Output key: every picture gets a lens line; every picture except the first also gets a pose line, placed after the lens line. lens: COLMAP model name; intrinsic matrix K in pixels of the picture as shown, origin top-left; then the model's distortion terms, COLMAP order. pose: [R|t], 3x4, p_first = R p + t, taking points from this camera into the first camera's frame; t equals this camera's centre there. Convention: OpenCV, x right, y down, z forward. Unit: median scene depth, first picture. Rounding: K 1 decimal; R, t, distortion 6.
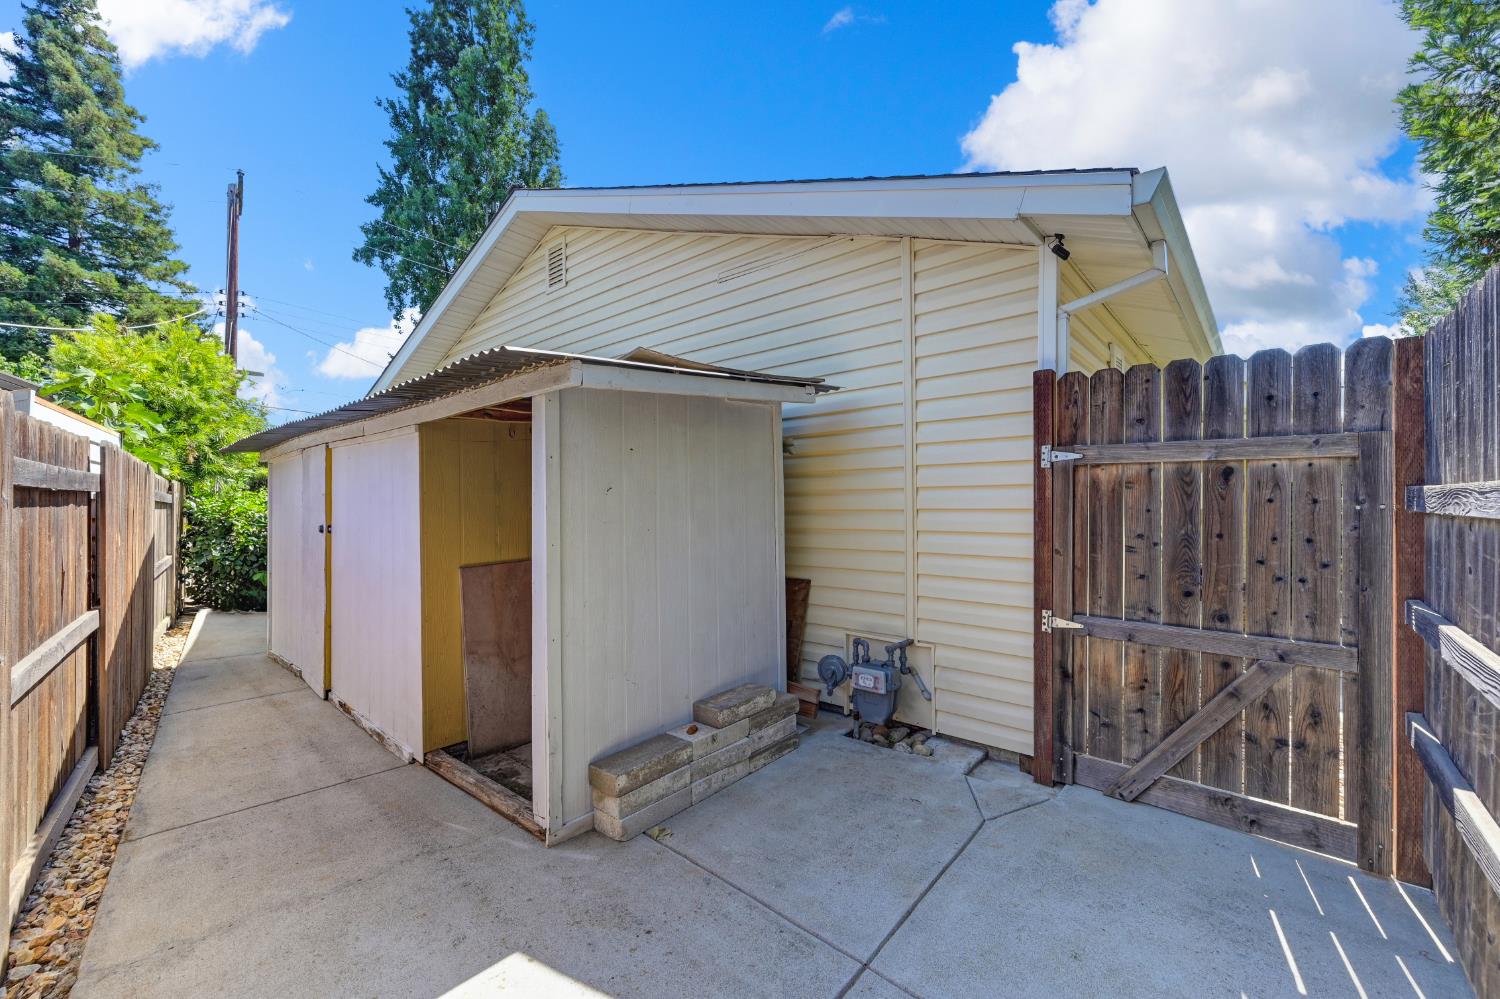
lens RADIAL K [[591.4, 0, 753.6], [0, 591.4, 504.1], [0, 0, 1]] dist [-0.000534, -0.000232]
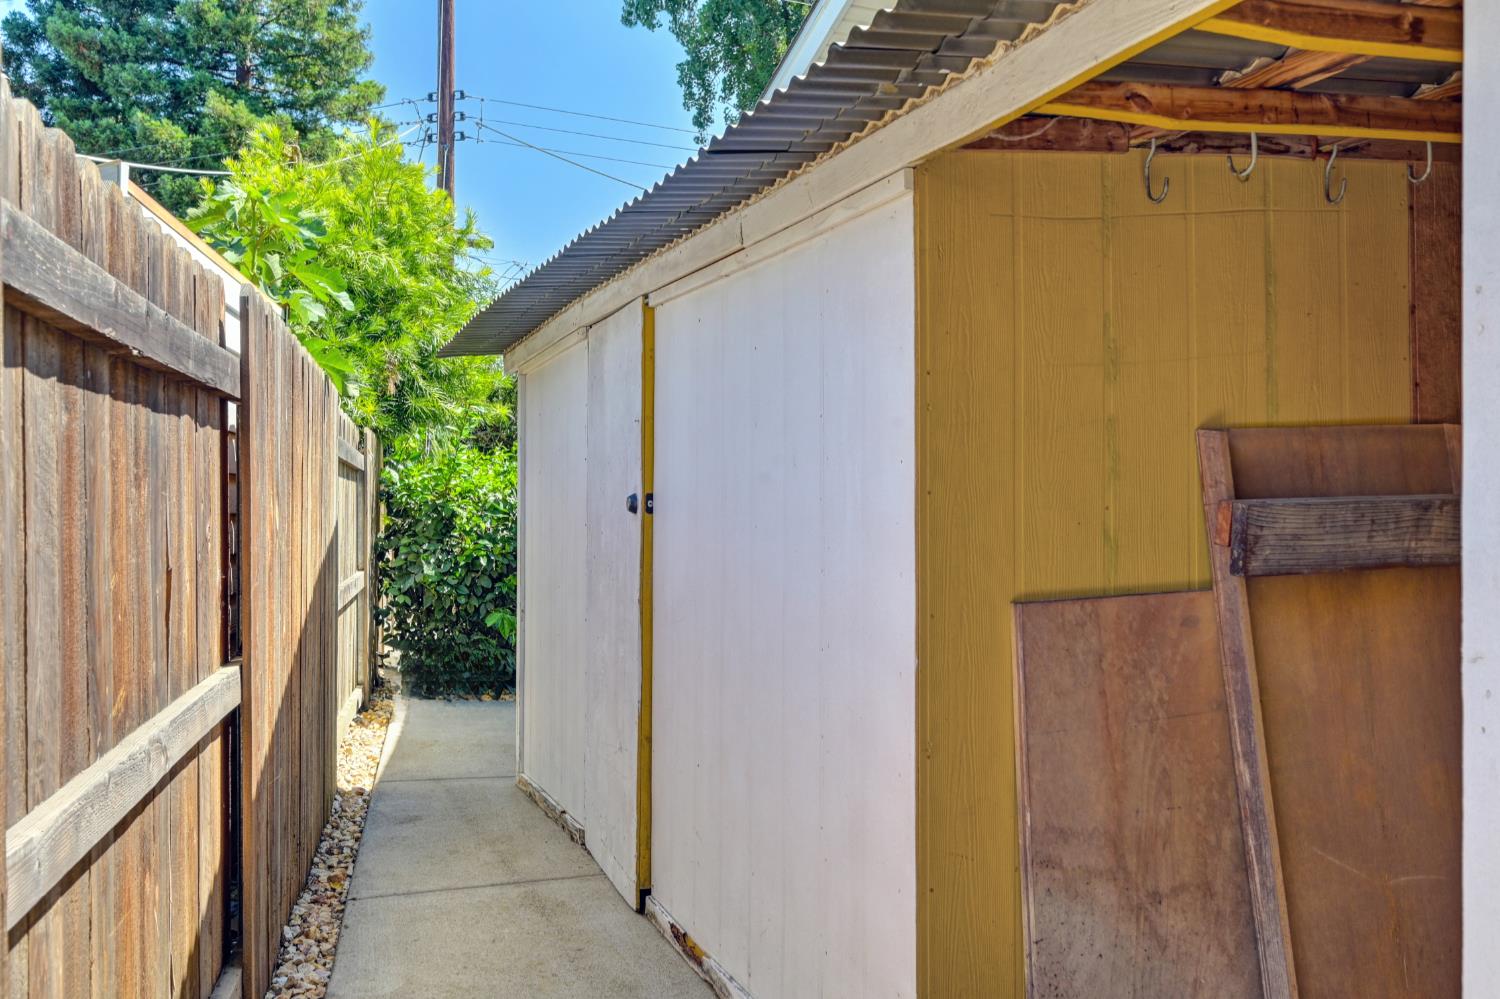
lens RADIAL K [[1221.2, 0, 753.9], [0, 1221.2, 539.4], [0, 0, 1]] dist [0.003815, 0.000654]
pose [[0.891780, 0.012606, -0.452293, -0.252911], [-0.003073, 0.999758, 0.021805, 0.045744], [0.452458, -0.018055, 0.891603, 0.258494]]
